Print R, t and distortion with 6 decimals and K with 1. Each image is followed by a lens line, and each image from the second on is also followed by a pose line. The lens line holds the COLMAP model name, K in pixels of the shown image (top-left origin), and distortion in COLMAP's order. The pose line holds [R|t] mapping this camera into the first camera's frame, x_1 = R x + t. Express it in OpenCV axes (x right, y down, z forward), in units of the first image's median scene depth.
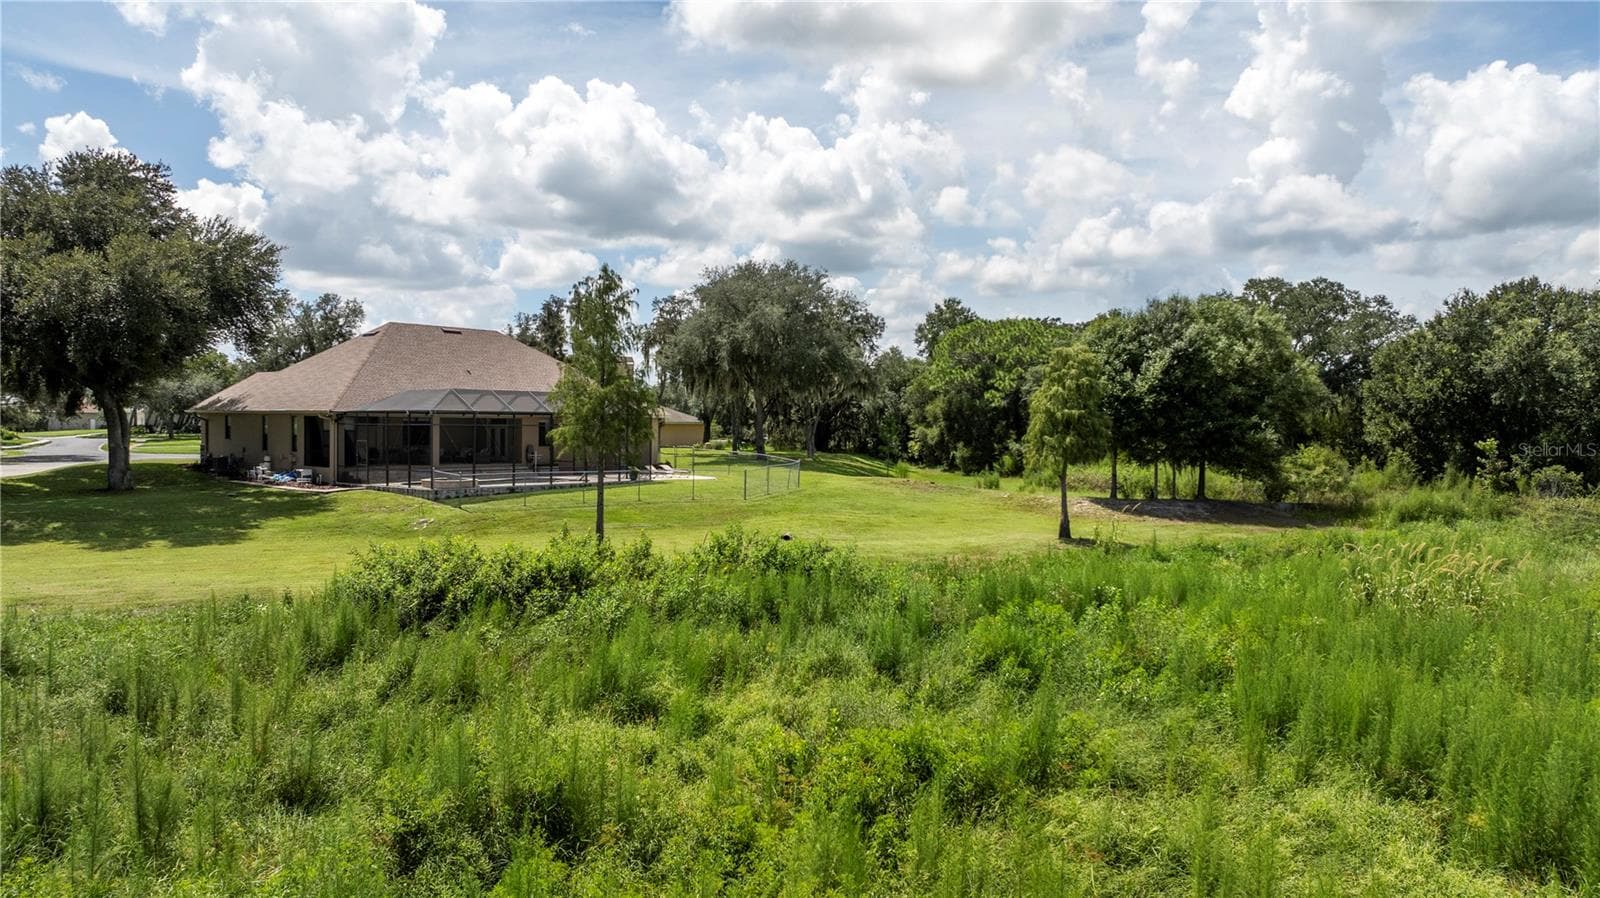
lens RADIAL K [[1120.1, 0, 800.0], [0, 1120.1, 449.0], [0, 0, 1]] dist [-0.003027, -0.001800]
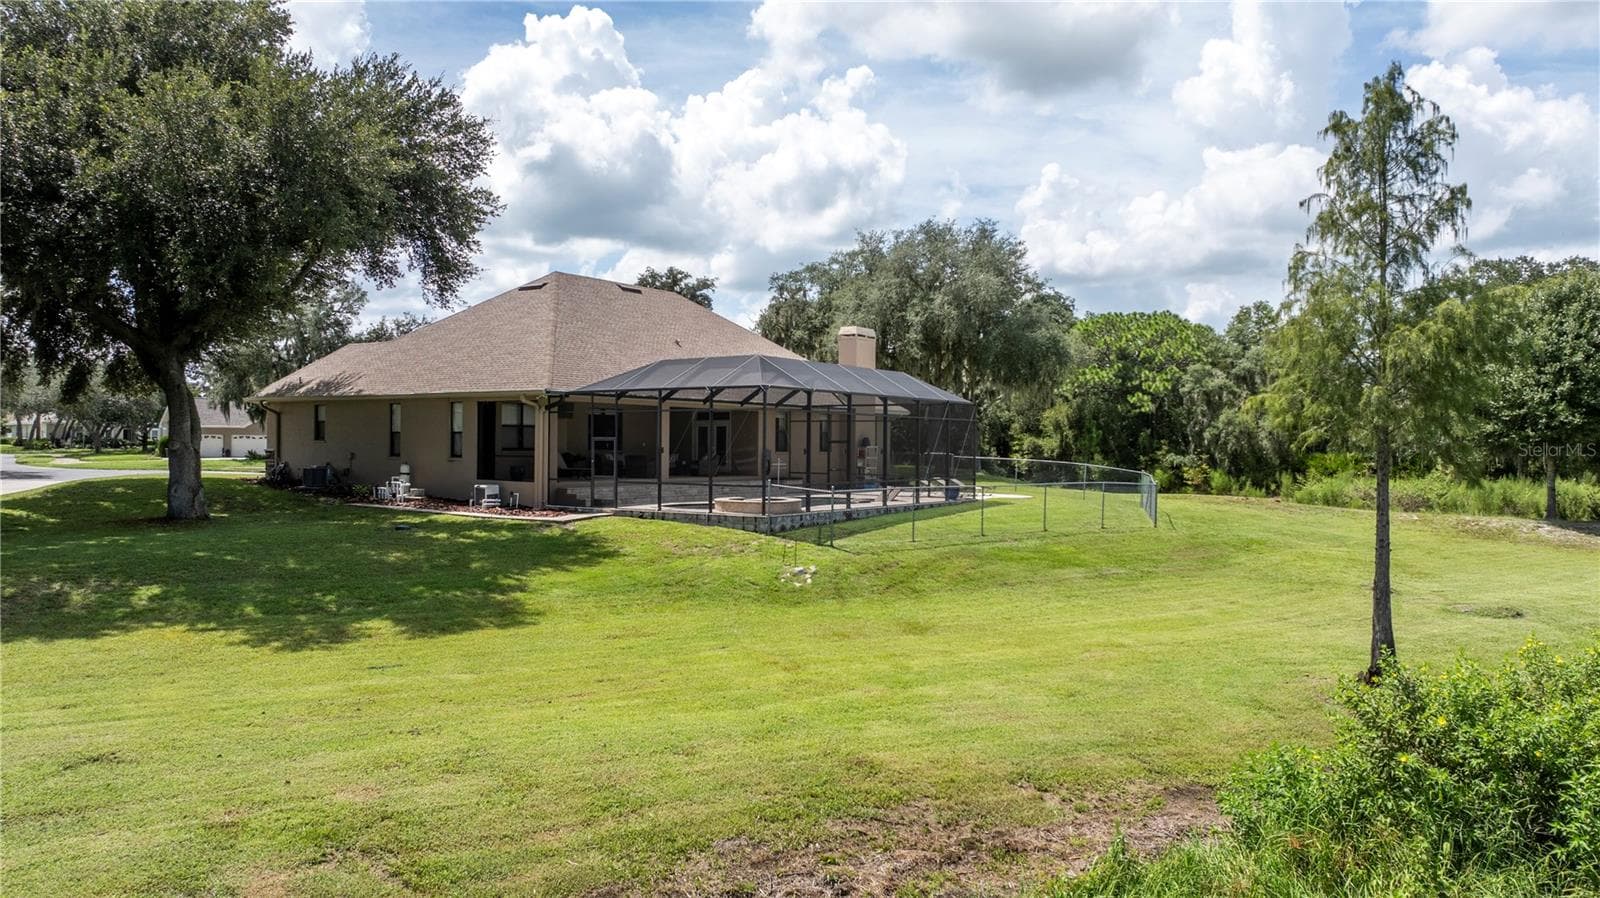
lens RADIAL K [[1118.9, 0, 811.3], [0, 1118.9, 439.5], [0, 0, 1]] dist [-0.010939, -0.001891]
pose [[0.994170, -0.000627, 0.107821, -0.305323], [0.003585, 0.999622, -0.027240, 0.009672], [-0.107764, 0.027468, 0.993797, 0.332509]]
